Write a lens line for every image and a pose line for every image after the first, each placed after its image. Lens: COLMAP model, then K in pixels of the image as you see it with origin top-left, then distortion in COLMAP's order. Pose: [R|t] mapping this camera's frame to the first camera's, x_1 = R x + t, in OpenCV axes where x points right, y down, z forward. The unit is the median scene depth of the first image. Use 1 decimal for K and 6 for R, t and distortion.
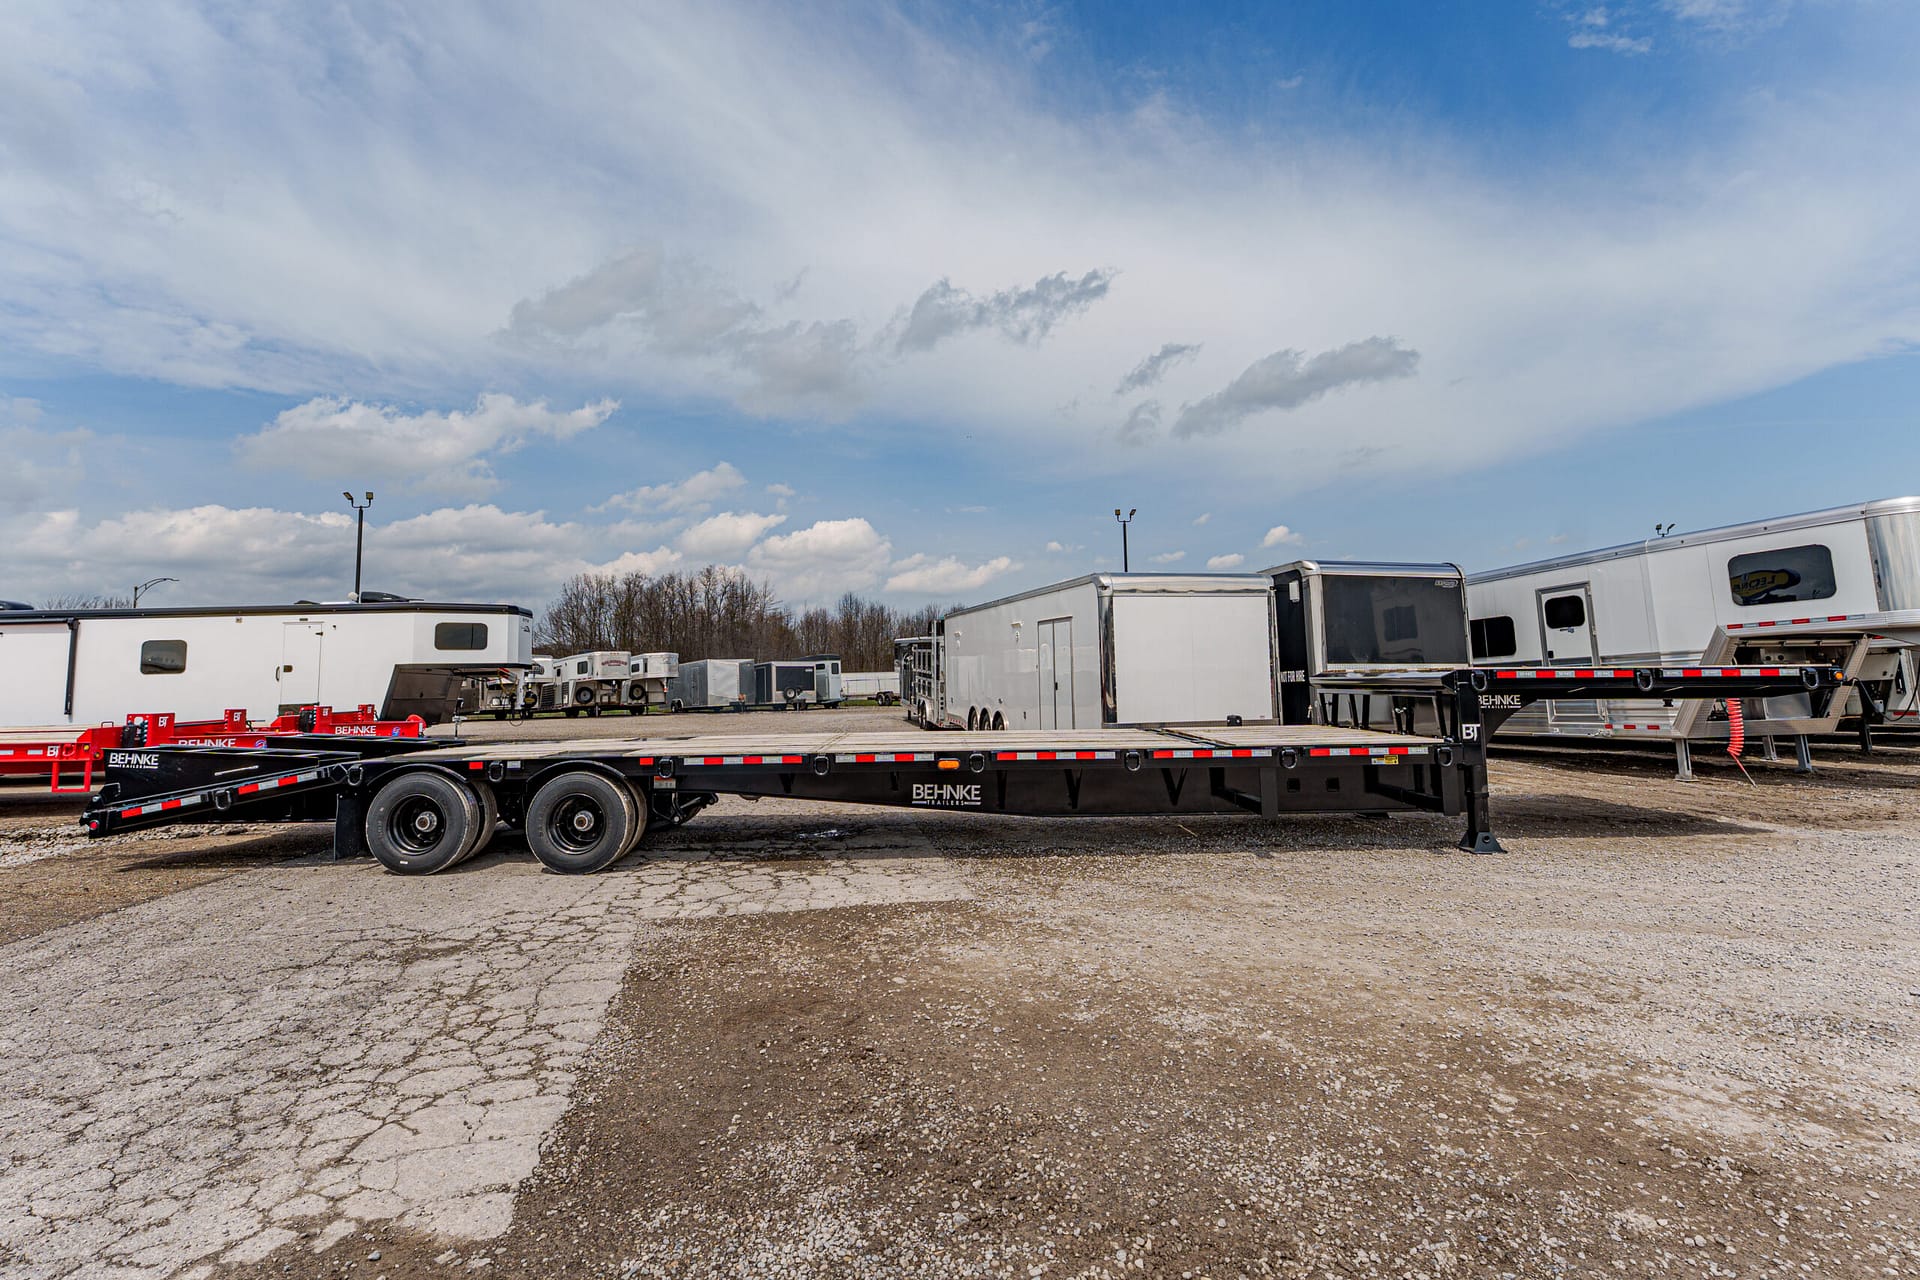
lens RADIAL K [[907.6, 0, 938.6], [0, 907.6, 636.1], [0, 0, 1]] dist [-0.002085, -0.000332]
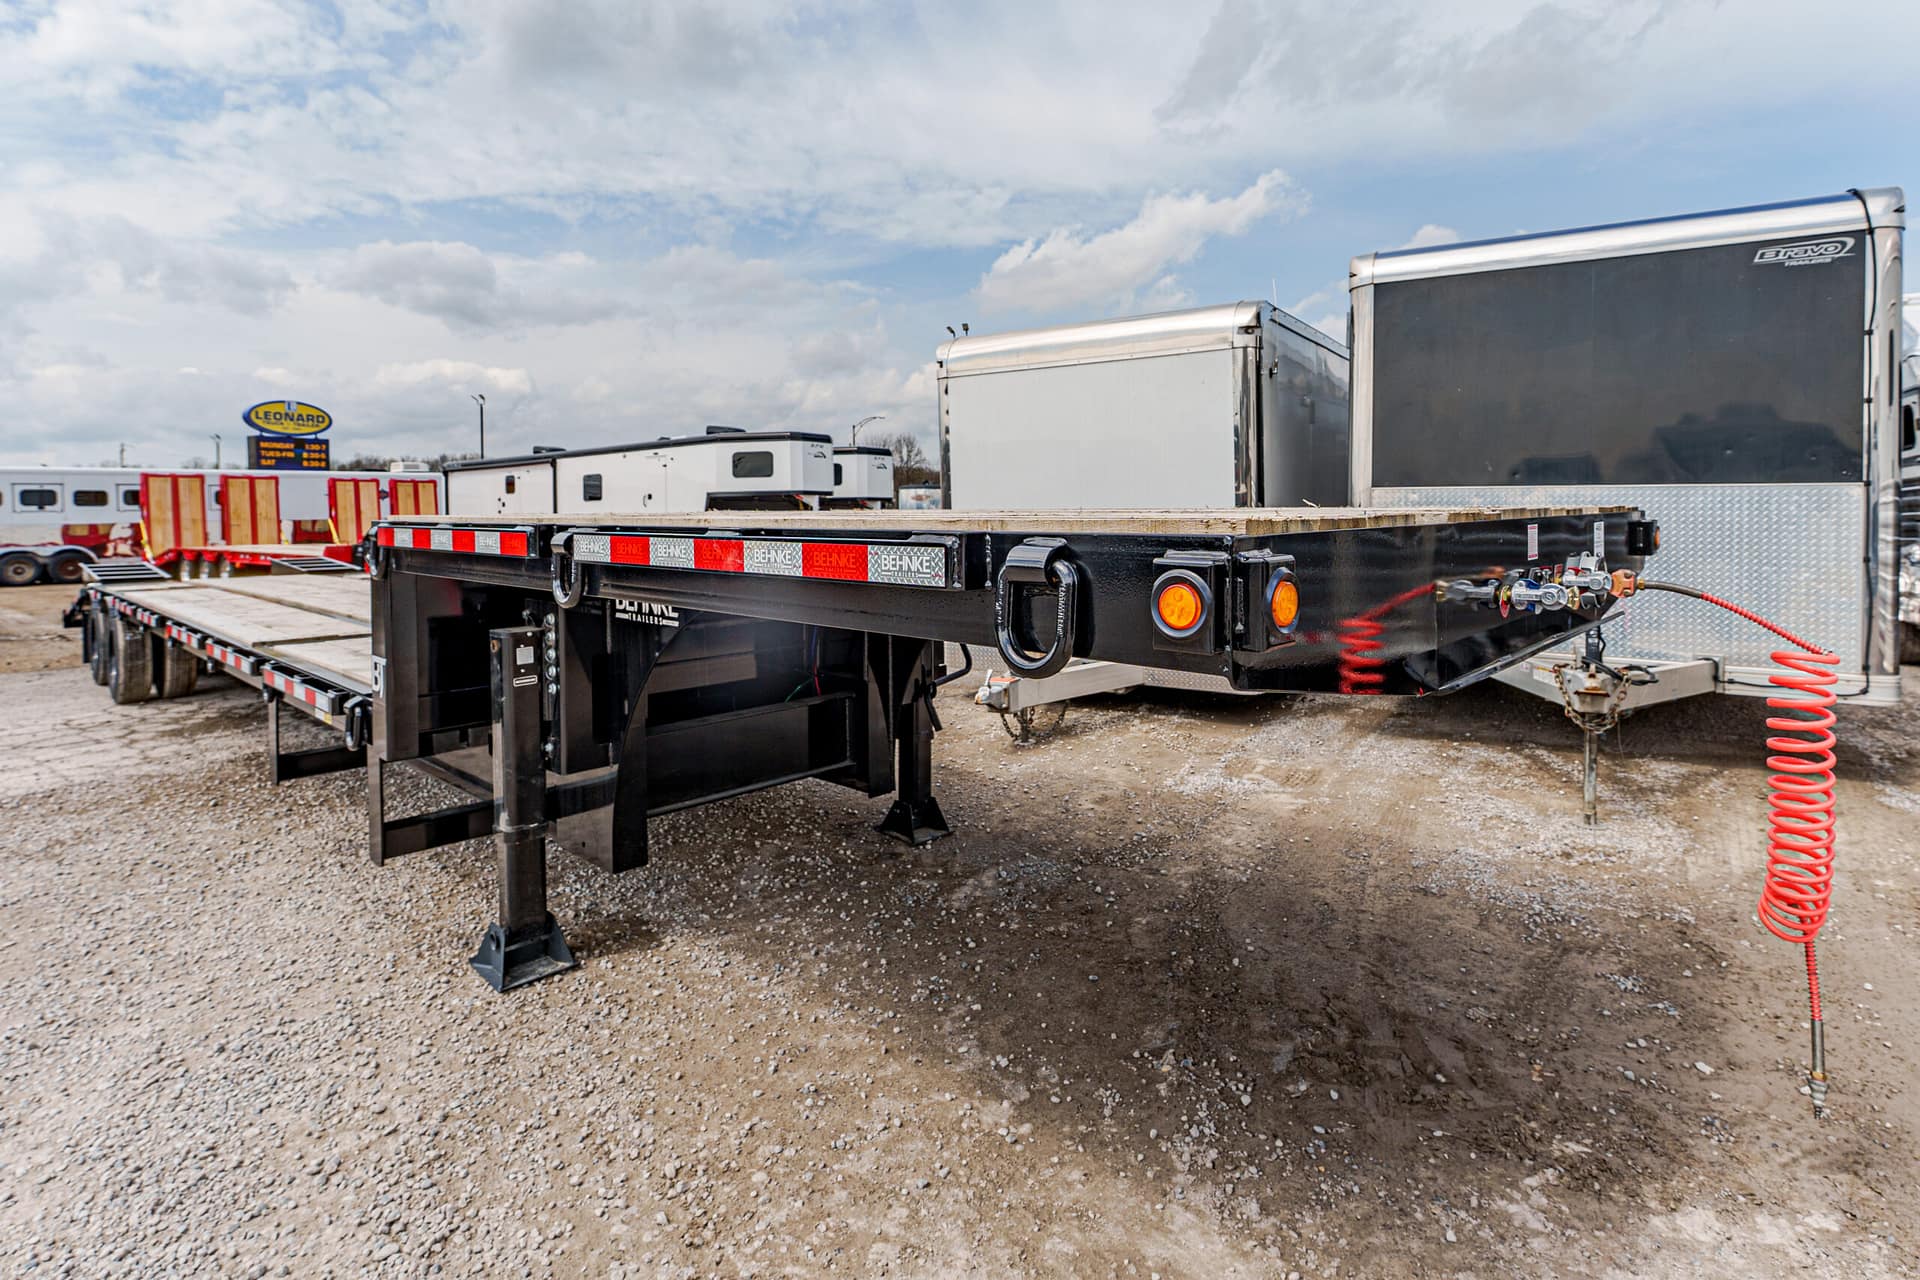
lens RADIAL K [[907.6, 0, 938.6], [0, 907.6, 636.1], [0, 0, 1]] dist [-0.002085, -0.000332]
pose [[0.695728, 0.108297, -0.710095, 0.556072], [0.040088, 0.981175, 0.188916, 0.008262], [0.717186, -0.159900, 0.678289, 0.614814]]
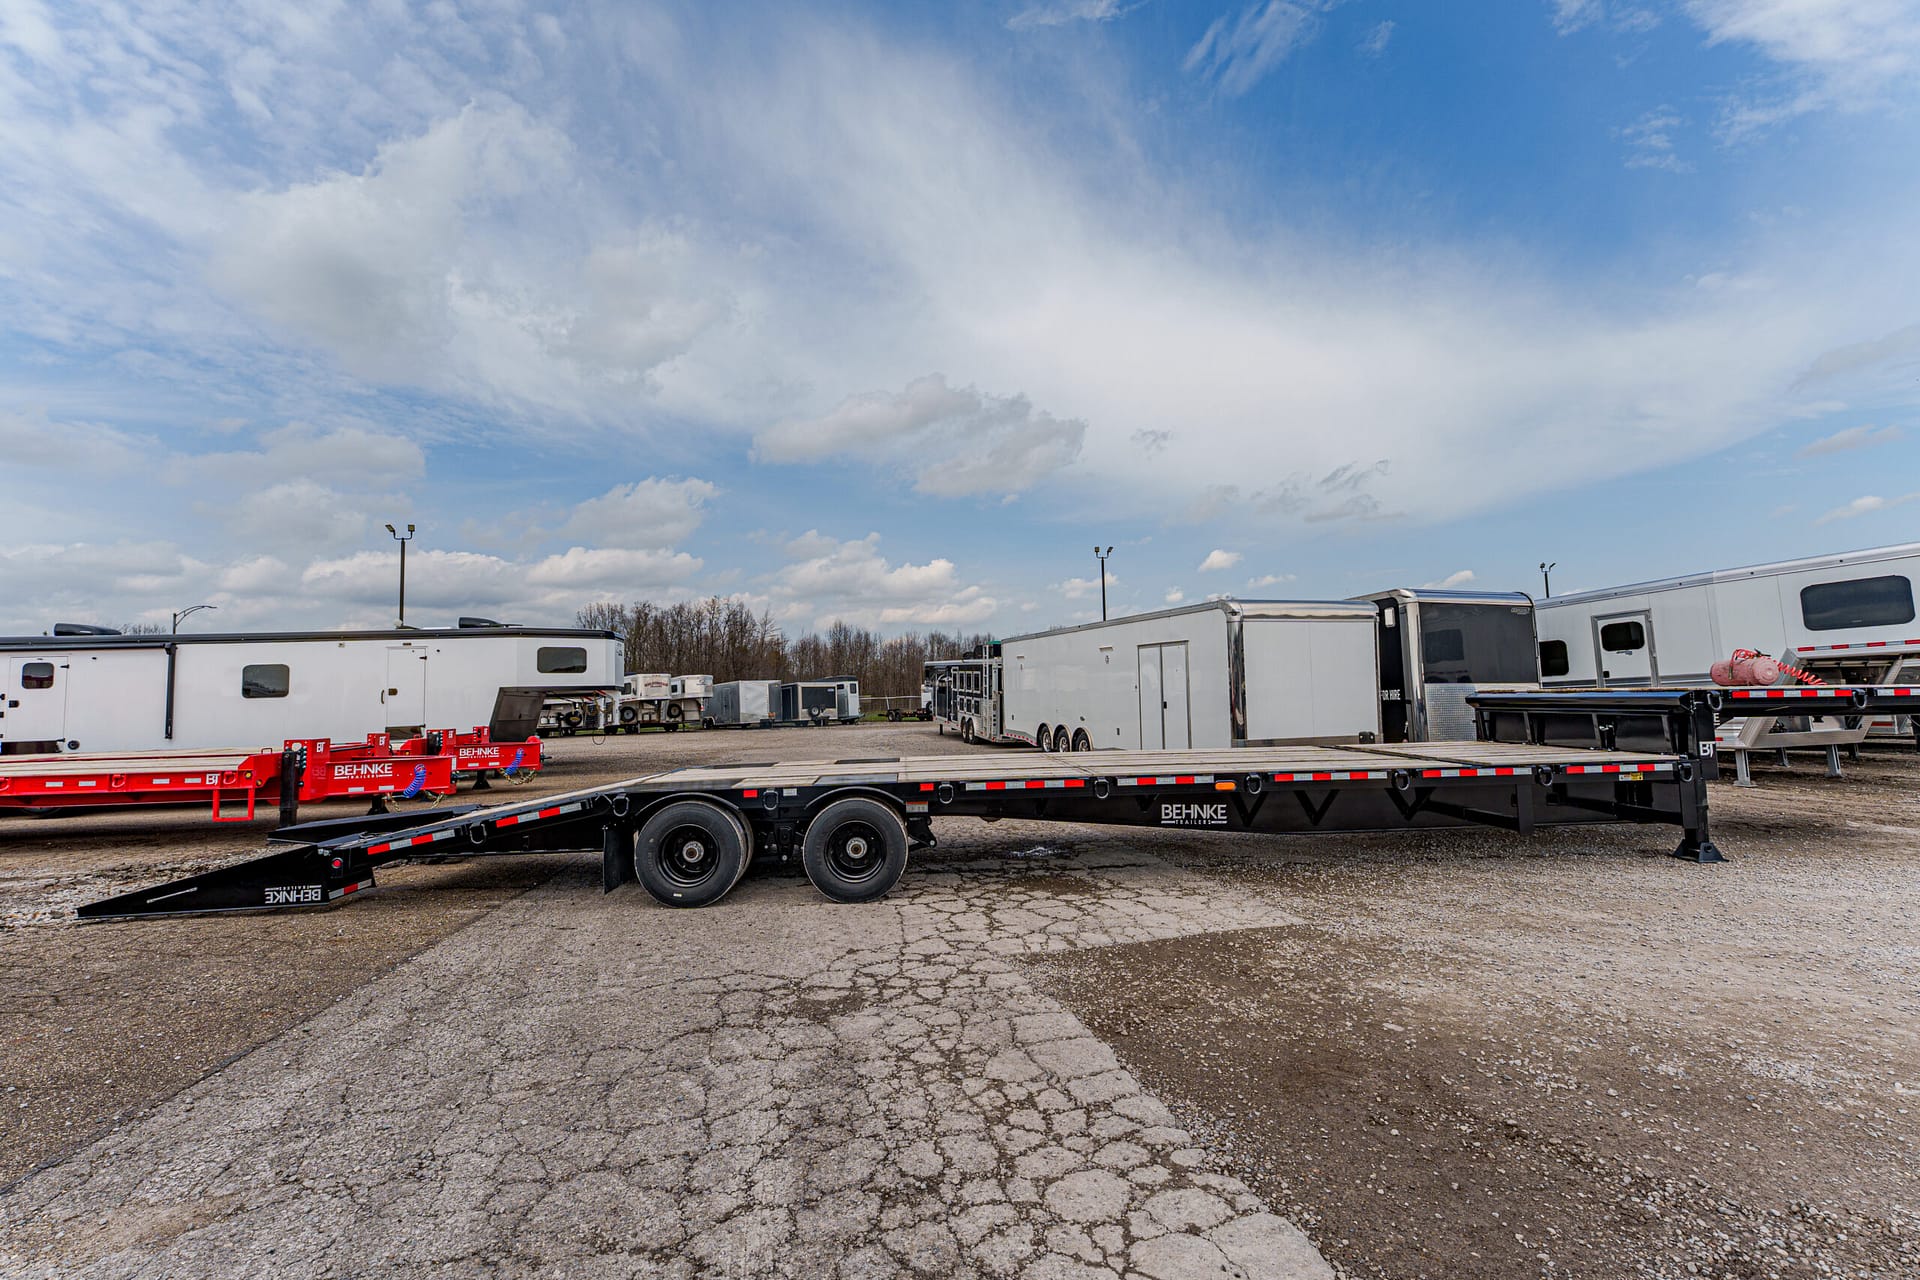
lens RADIAL K [[794.0, 0, 959.4], [0, 794.0, 685.8], [0, 0, 1]] dist [-0.001407, -0.000211]
pose [[0.997619, -0.004291, 0.068839, -0.194148], [0.001975, 0.999431, 0.033682, -0.000163], [-0.068945, -0.033466, 0.997059, 0.081287]]
